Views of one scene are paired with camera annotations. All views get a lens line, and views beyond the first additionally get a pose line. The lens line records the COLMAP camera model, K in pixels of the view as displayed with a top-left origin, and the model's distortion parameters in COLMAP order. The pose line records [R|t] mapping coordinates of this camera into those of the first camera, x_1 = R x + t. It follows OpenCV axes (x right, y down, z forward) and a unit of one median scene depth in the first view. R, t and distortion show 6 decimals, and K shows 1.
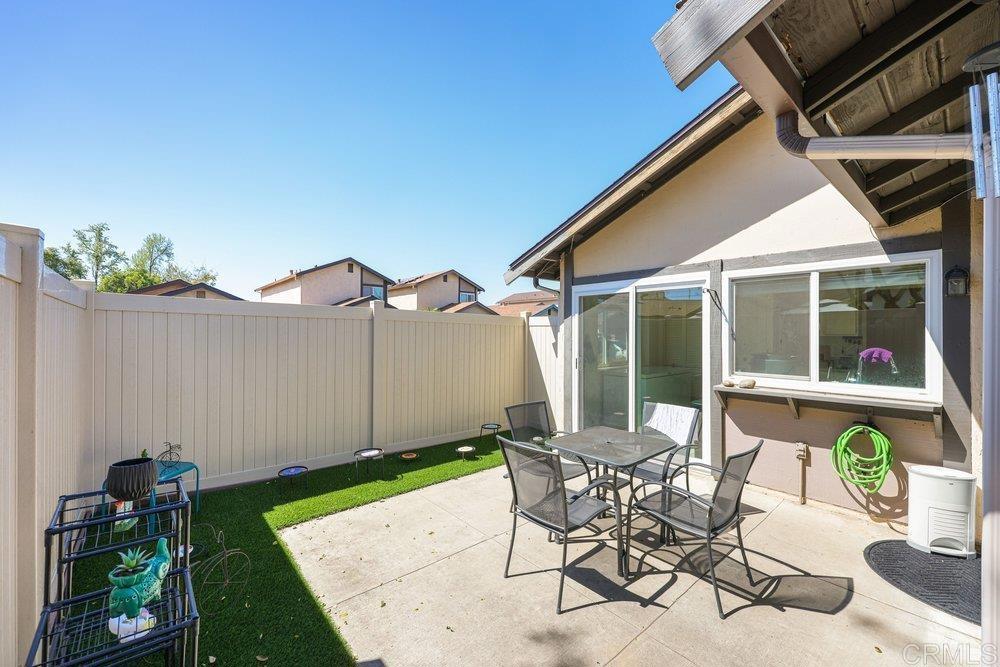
lens RADIAL K [[405.3, 0, 496.5], [0, 405.3, 331.7], [0, 0, 1]] dist [-0.000390, -0.000174]
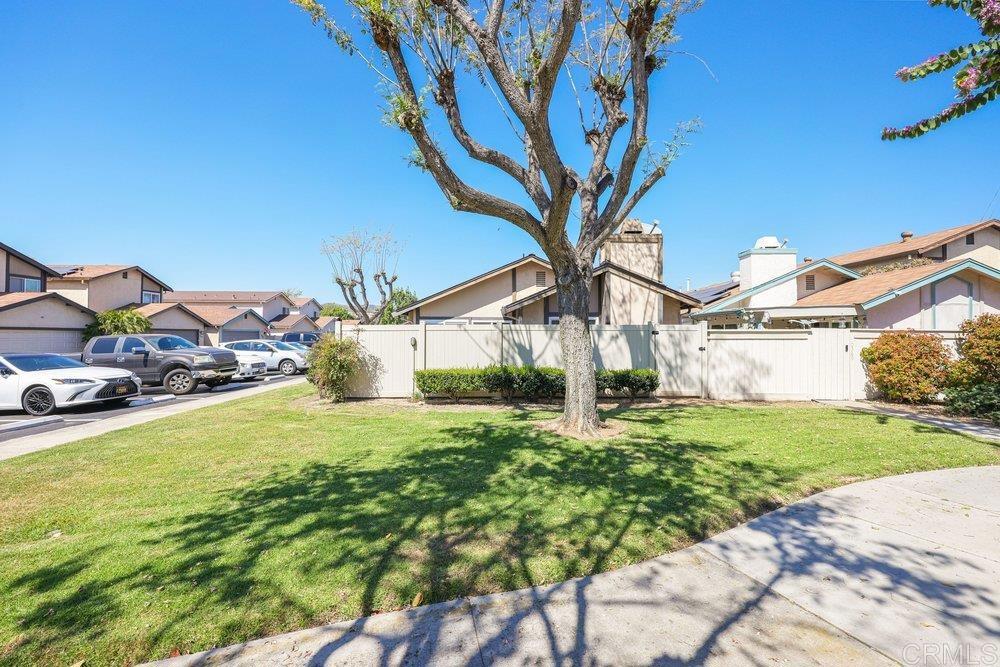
lens RADIAL K [[405.3, 0, 496.5], [0, 405.3, 331.7], [0, 0, 1]] dist [-0.000390, -0.000174]
pose [[0.673936, 0.009797, 0.738725, -1.822185], [-0.003273, 0.999942, -0.010276, -0.004731], [-0.738782, 0.004508, 0.673929, -1.496980]]
